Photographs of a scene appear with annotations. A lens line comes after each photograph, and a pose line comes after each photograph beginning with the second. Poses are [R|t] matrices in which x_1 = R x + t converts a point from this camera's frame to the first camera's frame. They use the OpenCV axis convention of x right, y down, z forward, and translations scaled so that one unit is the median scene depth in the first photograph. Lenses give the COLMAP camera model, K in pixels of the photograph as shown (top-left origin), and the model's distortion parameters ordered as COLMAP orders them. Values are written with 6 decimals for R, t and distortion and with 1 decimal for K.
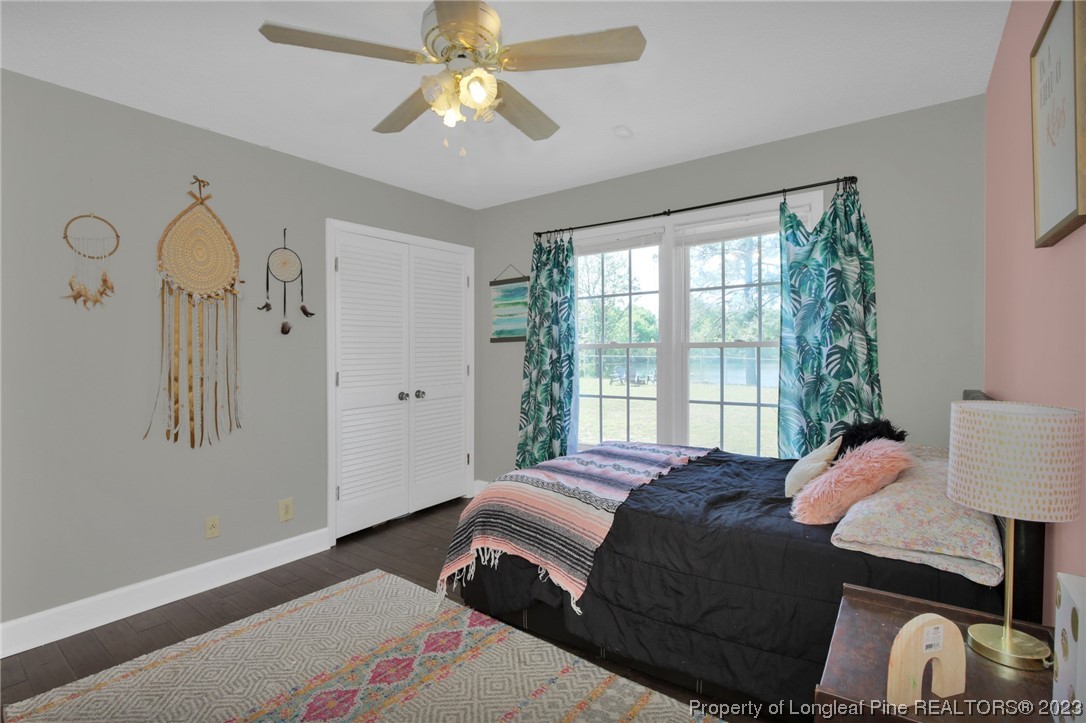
lens RADIAL K [[513.9, 0, 548.8], [0, 513.9, 356.1], [0, 0, 1]] dist [-0.026293, 0.000043]
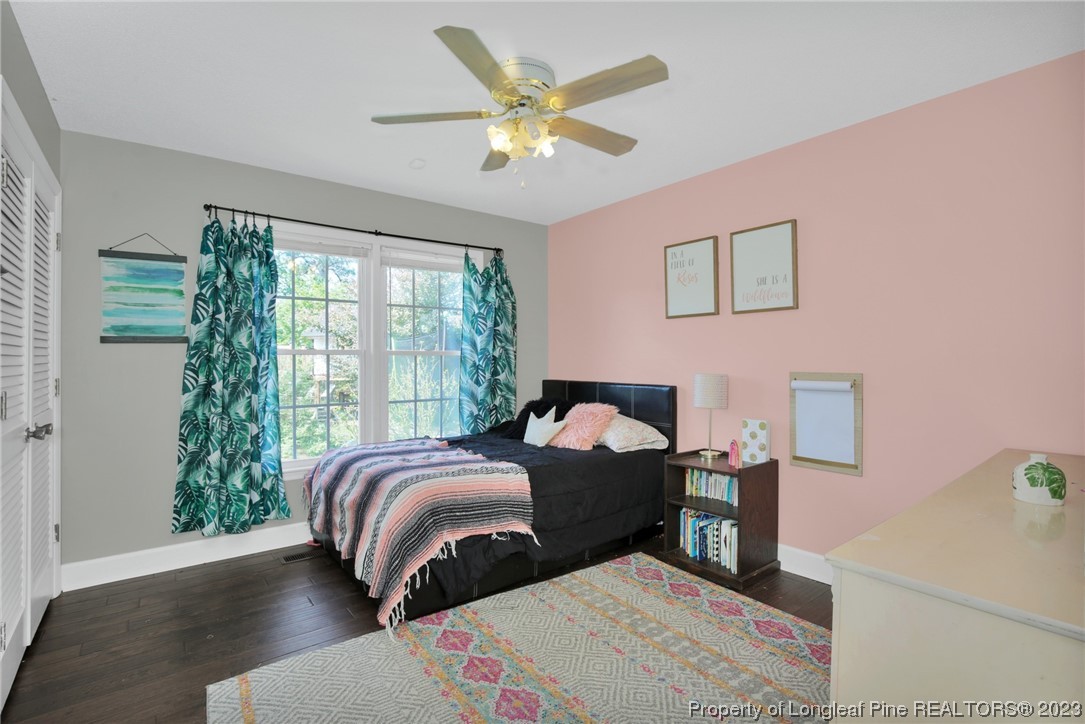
lens RADIAL K [[513.4, 0, 550.0], [0, 513.4, 362.8], [0, 0, 1]] dist [-0.026293, 0.000043]
pose [[0.261194, 0.002816, 0.965282, -0.747084], [0.009123, 0.999944, -0.005385, 0.010256], [-0.965243, 0.010213, 0.261154, 0.359229]]
